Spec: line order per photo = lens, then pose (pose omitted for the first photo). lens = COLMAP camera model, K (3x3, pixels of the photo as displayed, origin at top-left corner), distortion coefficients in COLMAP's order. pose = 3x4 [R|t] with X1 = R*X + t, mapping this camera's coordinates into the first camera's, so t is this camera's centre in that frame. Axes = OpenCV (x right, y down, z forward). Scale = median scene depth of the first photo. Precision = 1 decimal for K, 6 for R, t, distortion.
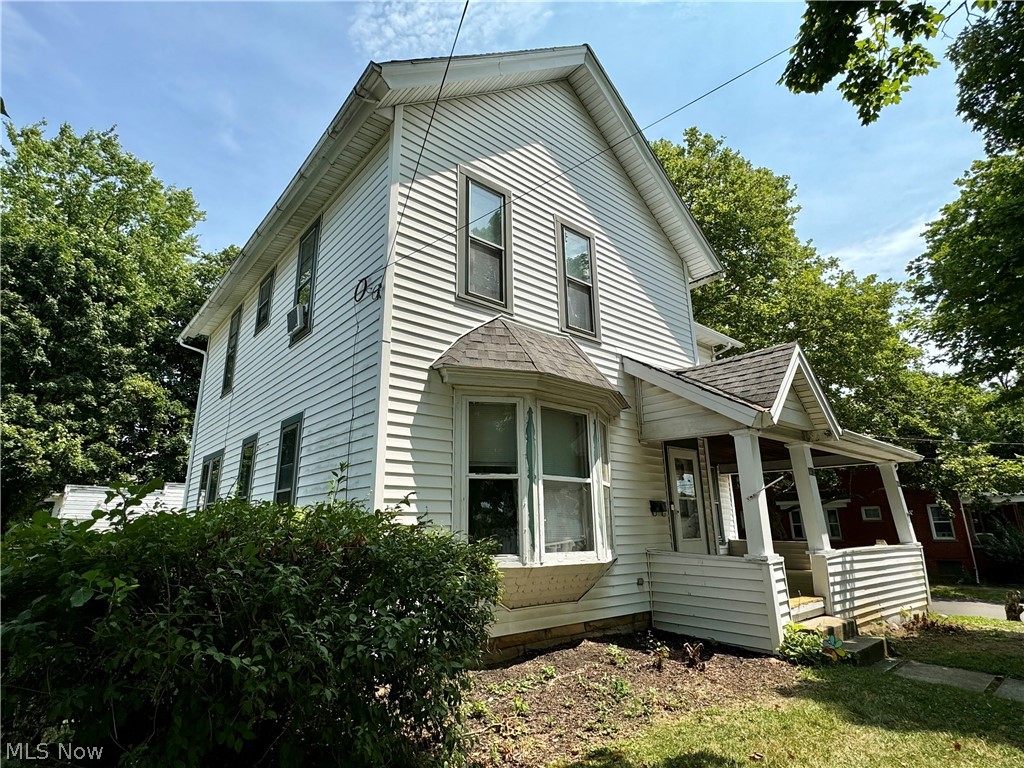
lens RADIAL K [[529.8, 0, 512.0], [0, 529.8, 384.0], [0, 0, 1]] dist [-0.007781, -0.000678]
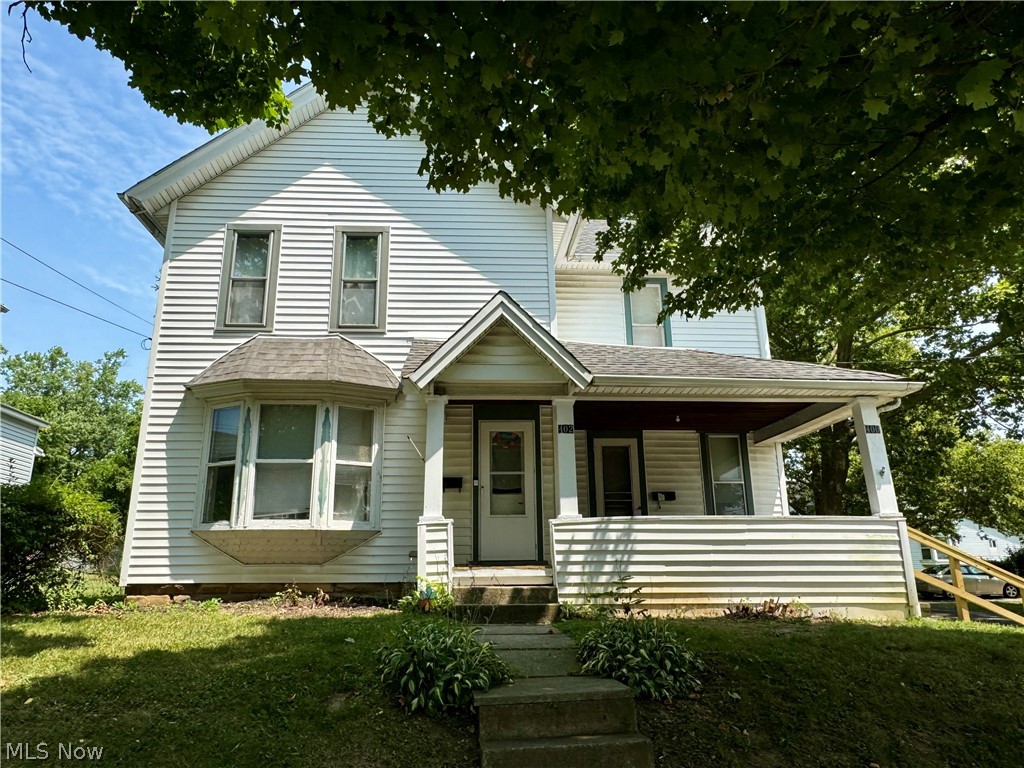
lens RADIAL K [[709.5, 0, 512.0], [0, 709.5, 384.0], [0, 0, 1]] dist [-0.005791, -0.001118]
pose [[0.795957, -0.158686, -0.584184, 1.276662], [0.160846, 0.985781, -0.048621, 0.144714], [0.583593, -0.055264, 0.810164, 0.003592]]
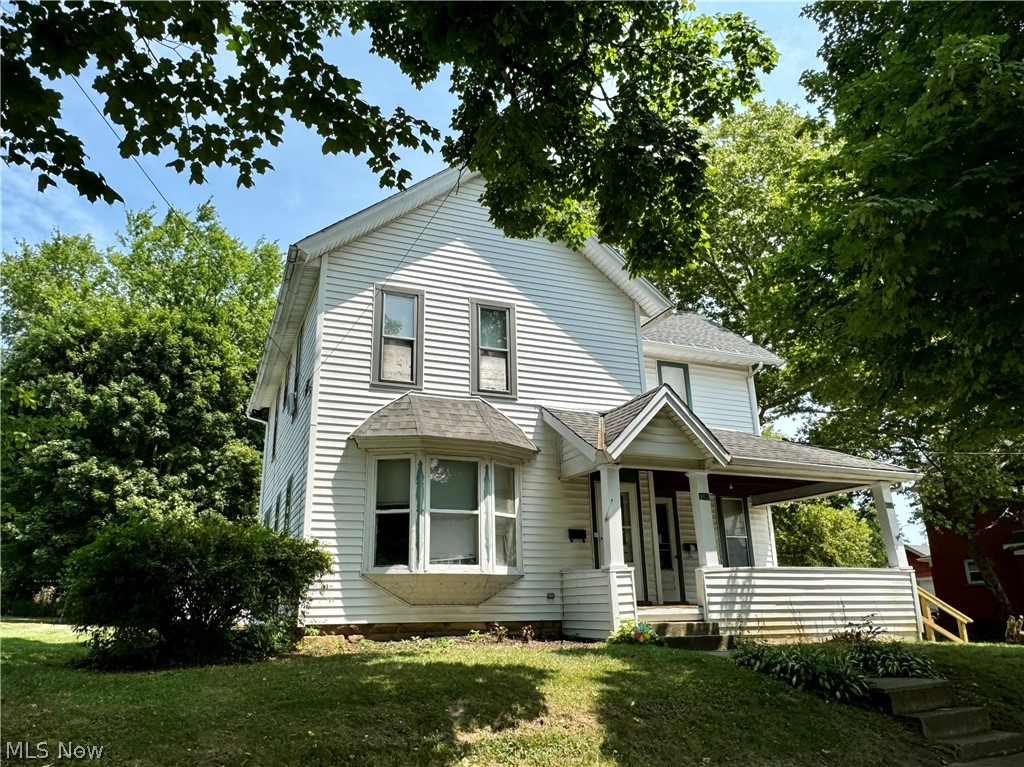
lens RADIAL K [[744.6, 0, 512.0], [0, 744.6, 383.5], [0, 0, 1]] dist [-0.004599, -0.003720]
pose [[0.949206, -0.100836, -0.298060, 0.719999], [0.091129, 0.994761, -0.046325, -0.036836], [0.301170, 0.016810, 0.953422, -0.655616]]
